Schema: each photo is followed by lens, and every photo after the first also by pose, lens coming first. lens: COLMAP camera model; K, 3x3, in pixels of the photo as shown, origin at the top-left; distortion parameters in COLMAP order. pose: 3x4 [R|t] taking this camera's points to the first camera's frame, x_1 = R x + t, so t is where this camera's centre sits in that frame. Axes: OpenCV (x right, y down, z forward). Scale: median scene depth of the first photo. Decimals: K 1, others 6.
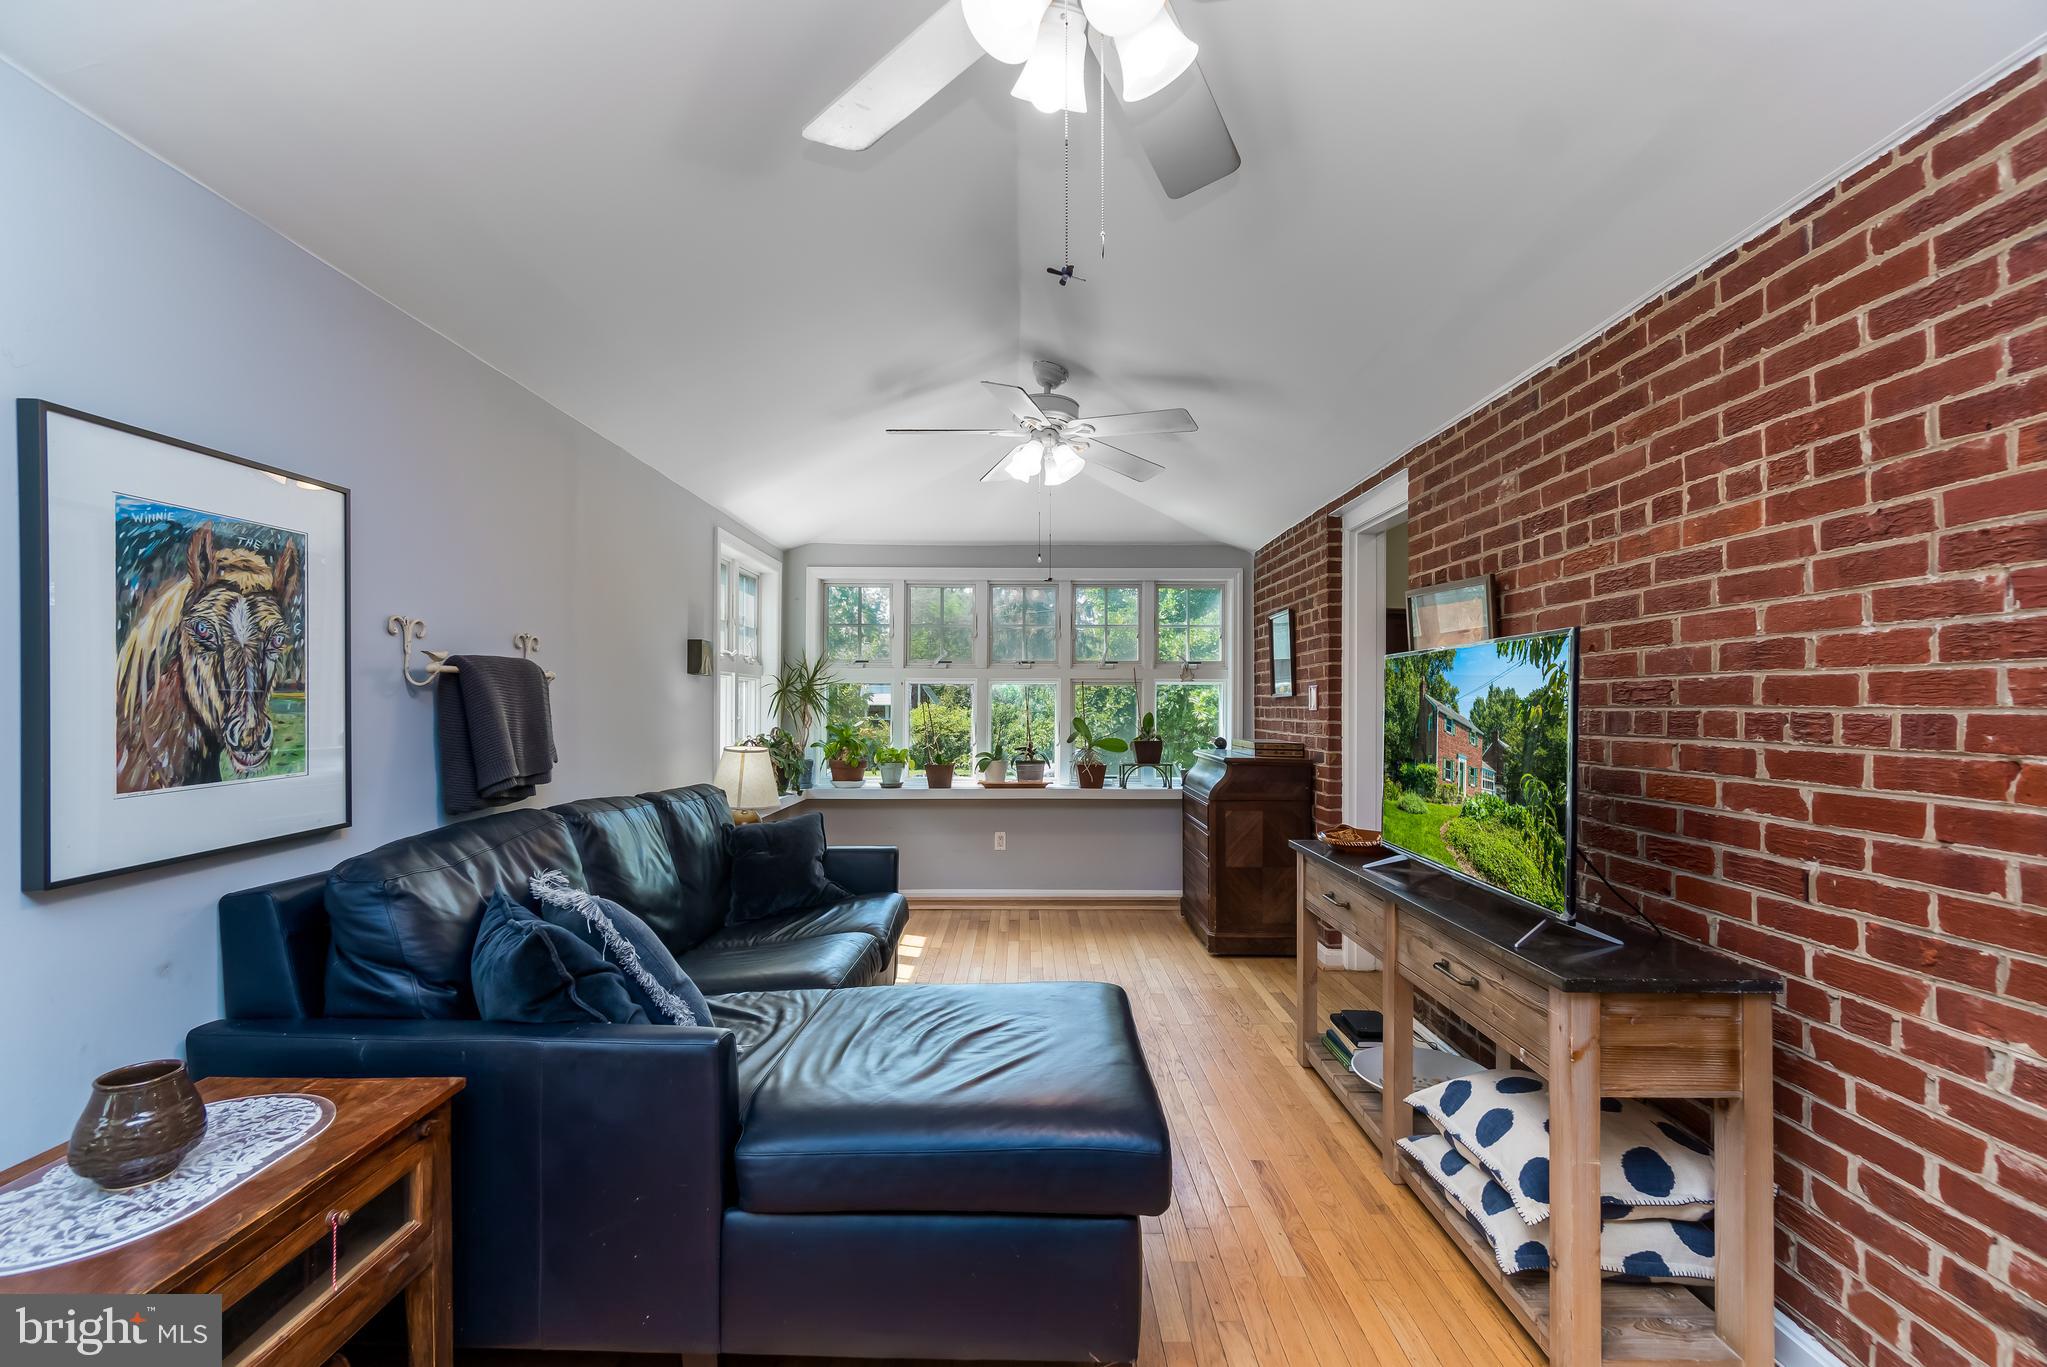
lens RADIAL K [[901.4, 0, 1012.7], [0, 901.4, 694.1], [0, 0, 1]] dist [-0.000125, 0.000603]
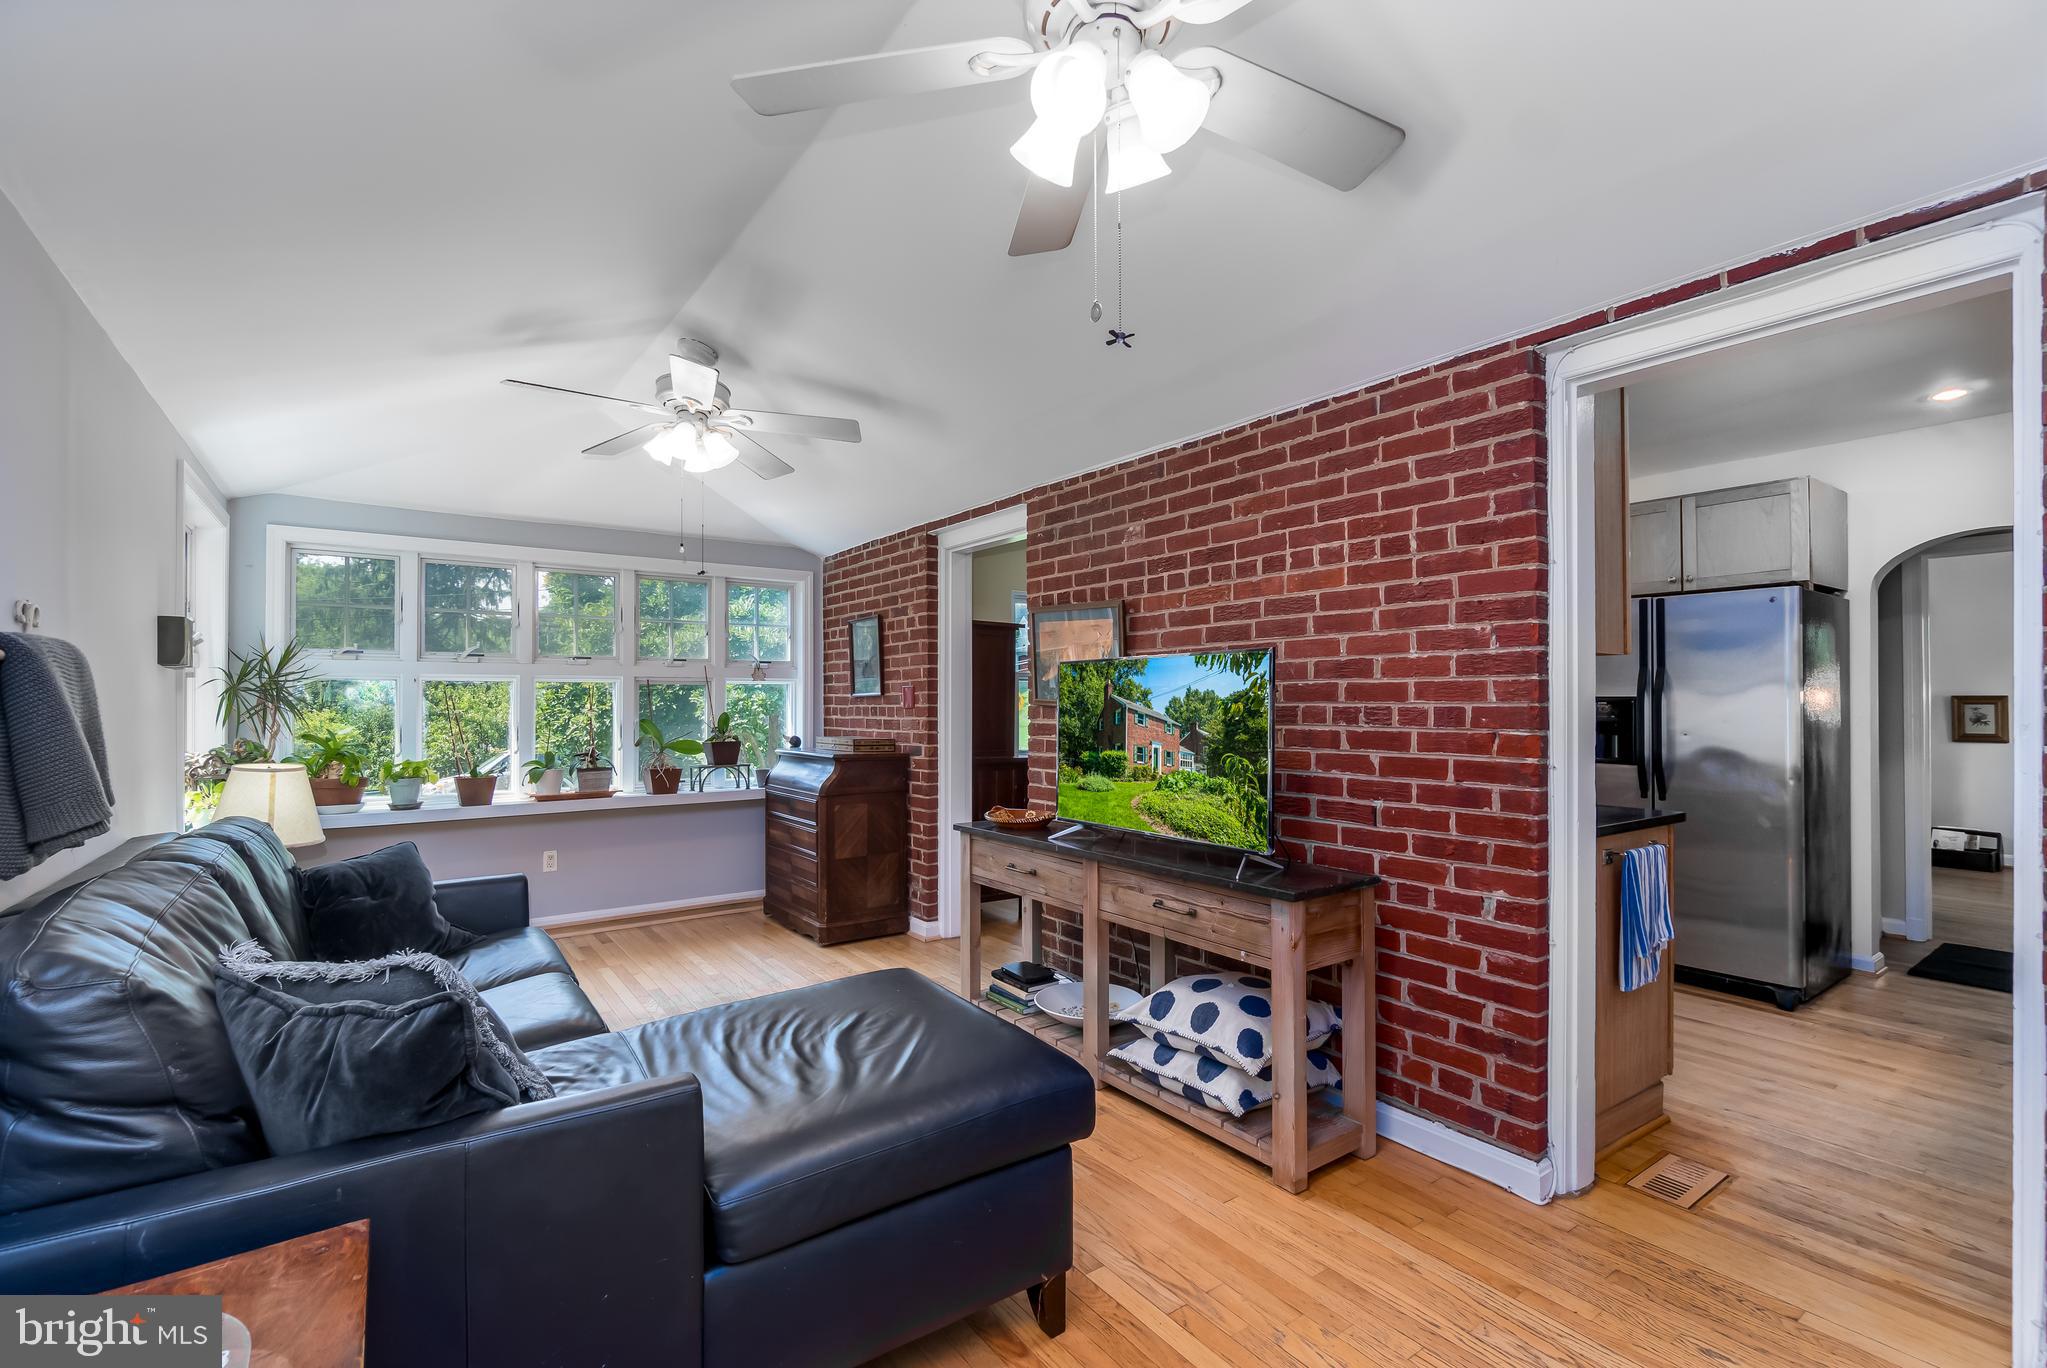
lens RADIAL K [[901.4, 0, 1012.7], [0, 901.4, 694.6], [0, 0, 1]] dist [-0.000125, 0.000603]
pose [[0.810112, -0.000428, 0.586275, -0.499468], [-0.000706, 0.999998, 0.001707, -0.001838], [-0.586274, -0.001797, 0.810111, 0.085575]]
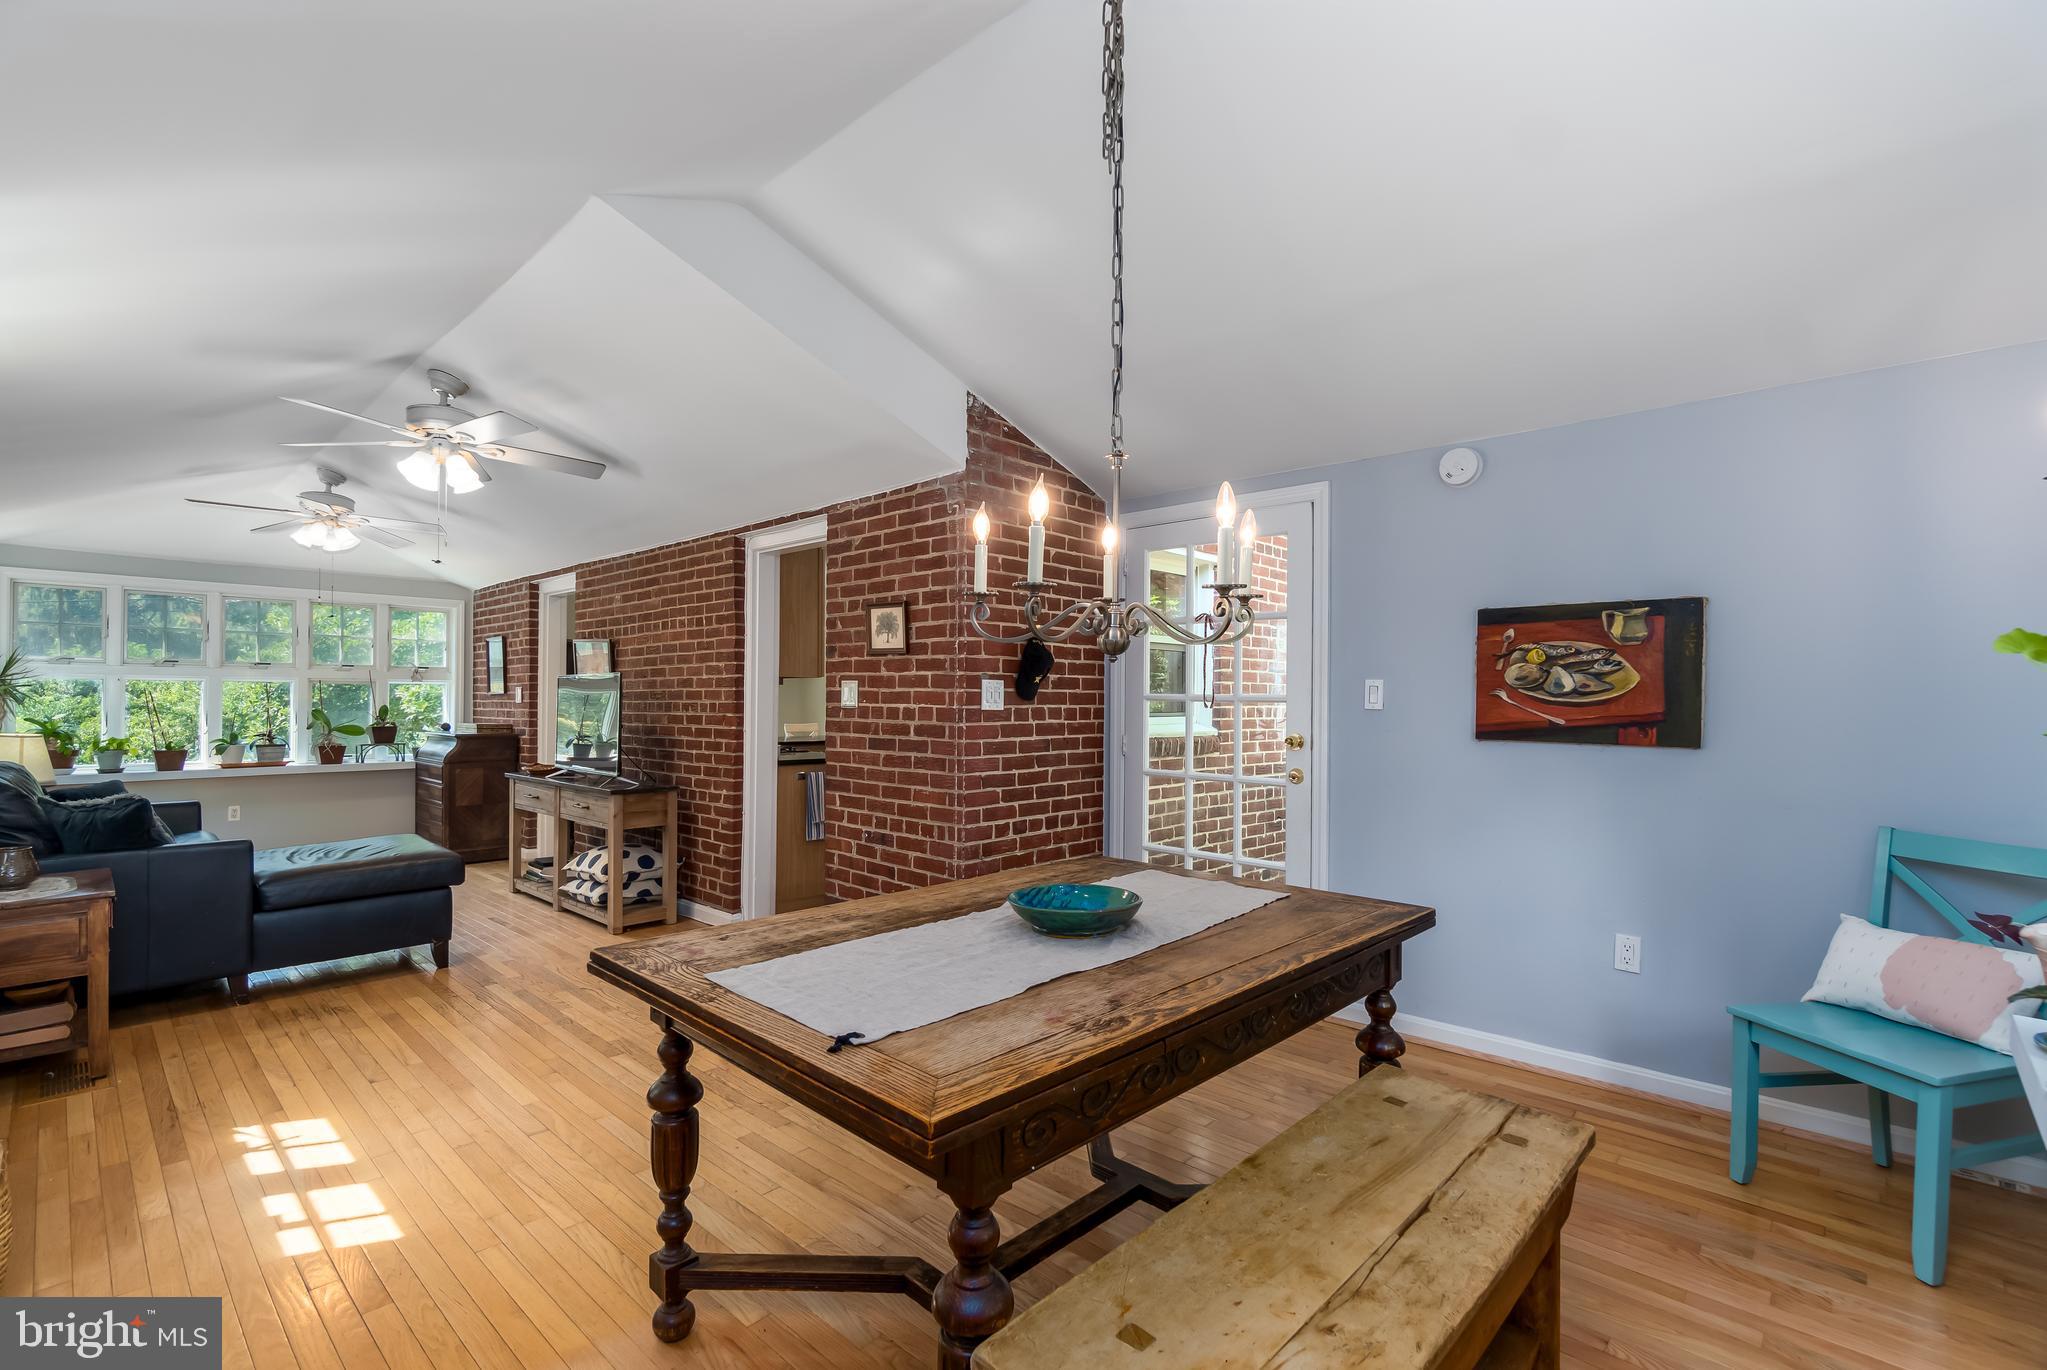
lens RADIAL K [[911.8, 0, 1015.4], [0, 911.8, 694.8], [0, 0, 1]] dist [-0.003124, -0.000422]
pose [[0.677531, 0.004934, 0.735477, -0.606904], [-0.010279, 0.999943, 0.002760, -0.022310], [-0.735422, -0.009430, 0.677544, -1.743669]]
